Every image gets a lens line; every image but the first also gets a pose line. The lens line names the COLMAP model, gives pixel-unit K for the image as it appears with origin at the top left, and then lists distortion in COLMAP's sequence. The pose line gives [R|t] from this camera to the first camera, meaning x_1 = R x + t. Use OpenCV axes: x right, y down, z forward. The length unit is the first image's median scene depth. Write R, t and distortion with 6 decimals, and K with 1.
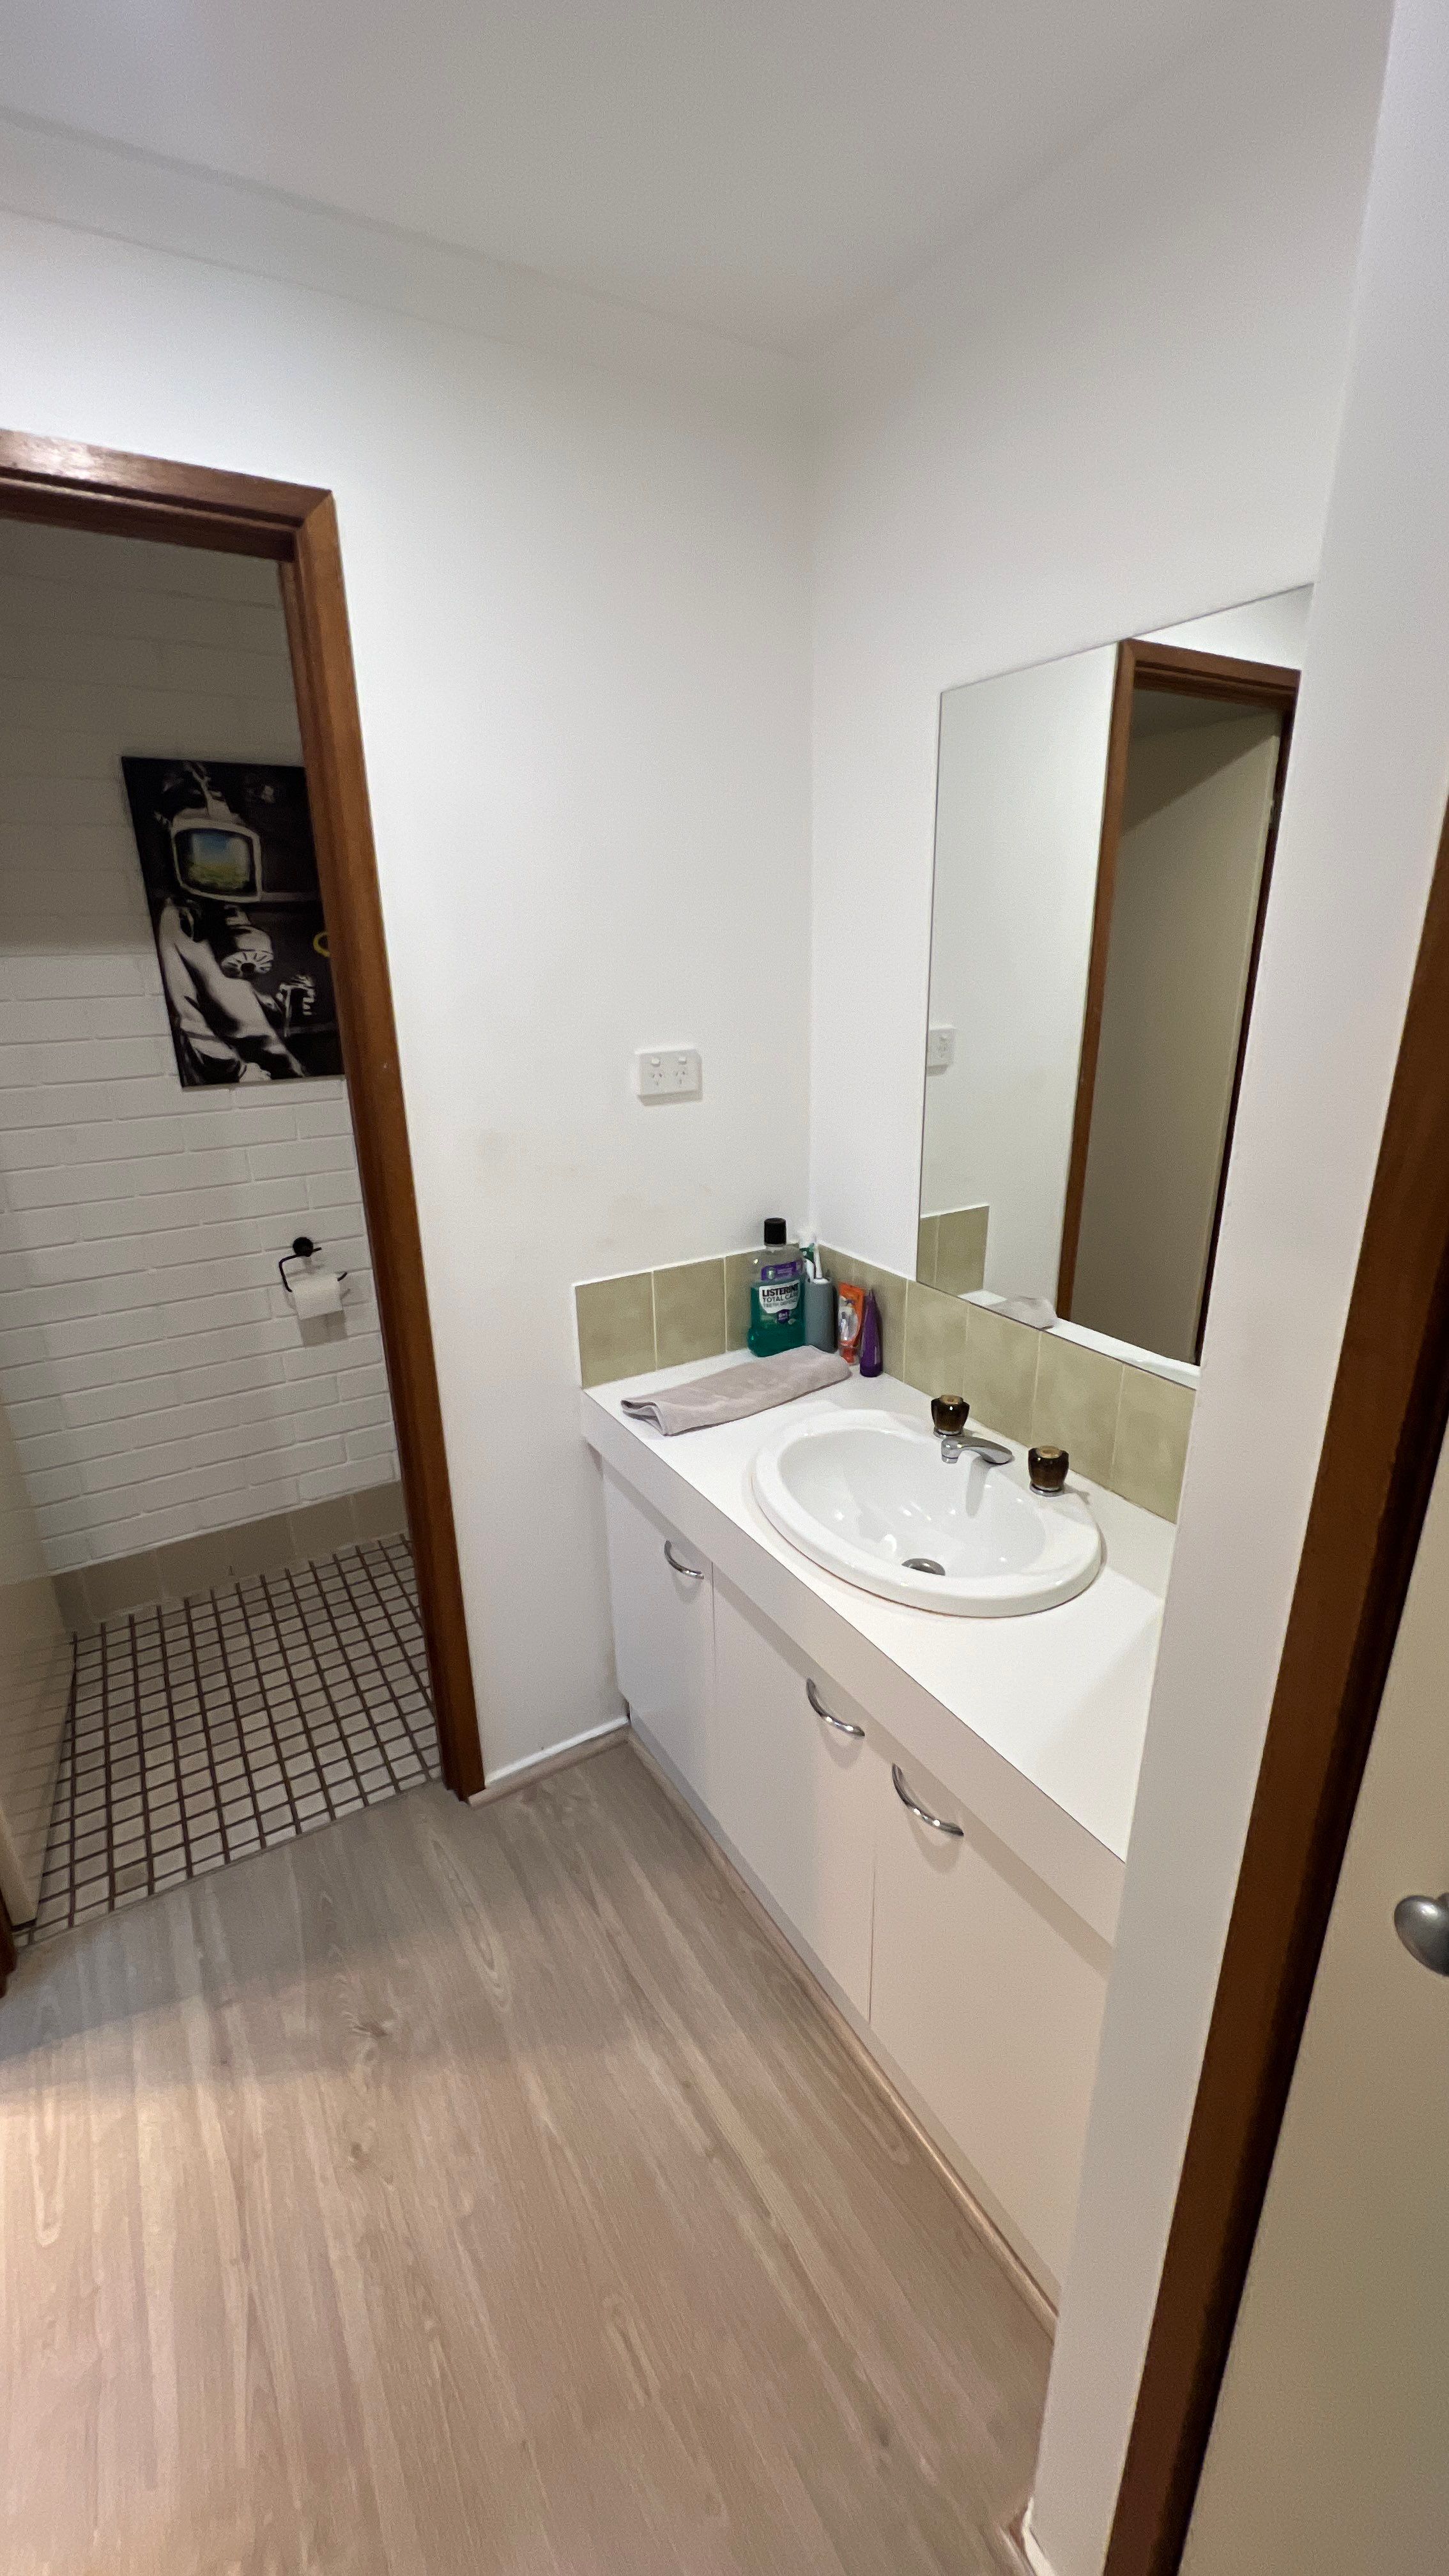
lens RADIAL K [[1027.2, 0, 727.7], [0, 1027.2, 1283.1], [0, 0, 1]] dist [-0.000522, 0.000494]
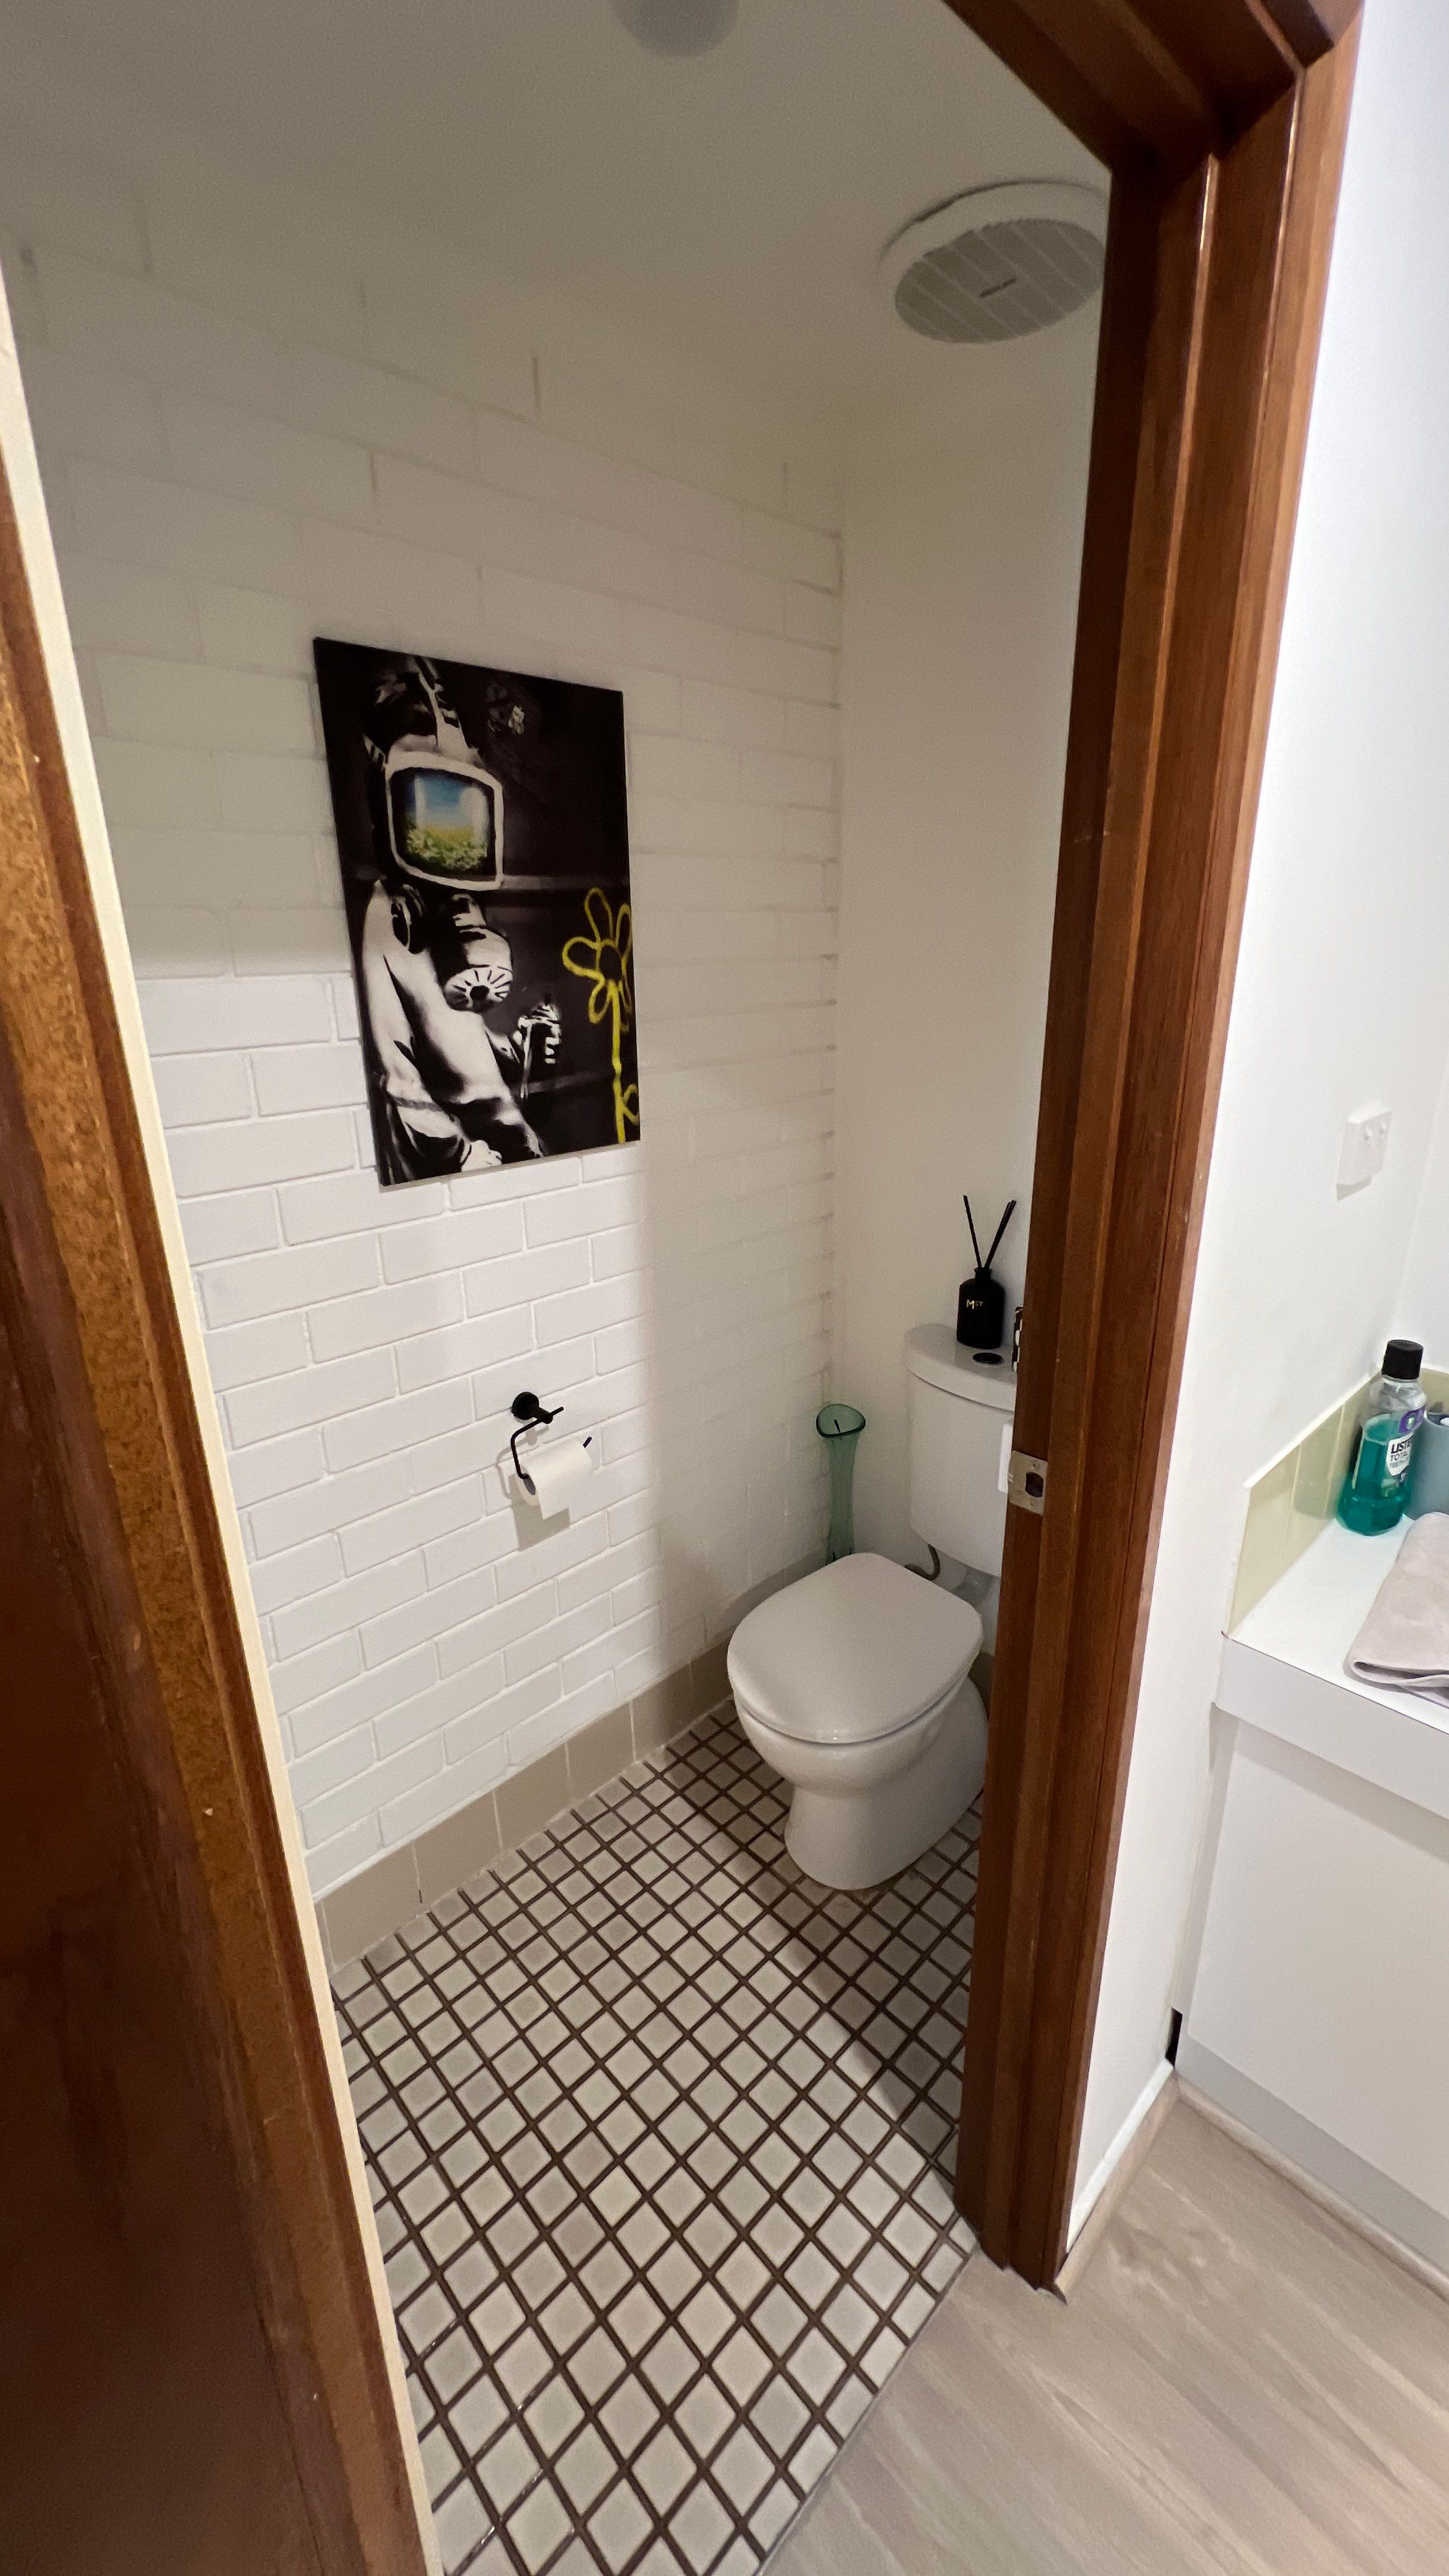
lens RADIAL K [[1027.2, 0, 727.7], [0, 1027.2, 1283.1], [0, 0, 1]] dist [-0.000522, 0.000494]
pose [[0.974579, -0.072670, 0.211930, -0.468373], [0.074865, 0.997191, -0.002341, -0.115918], [-0.211165, 0.018148, 0.977282, 0.351655]]
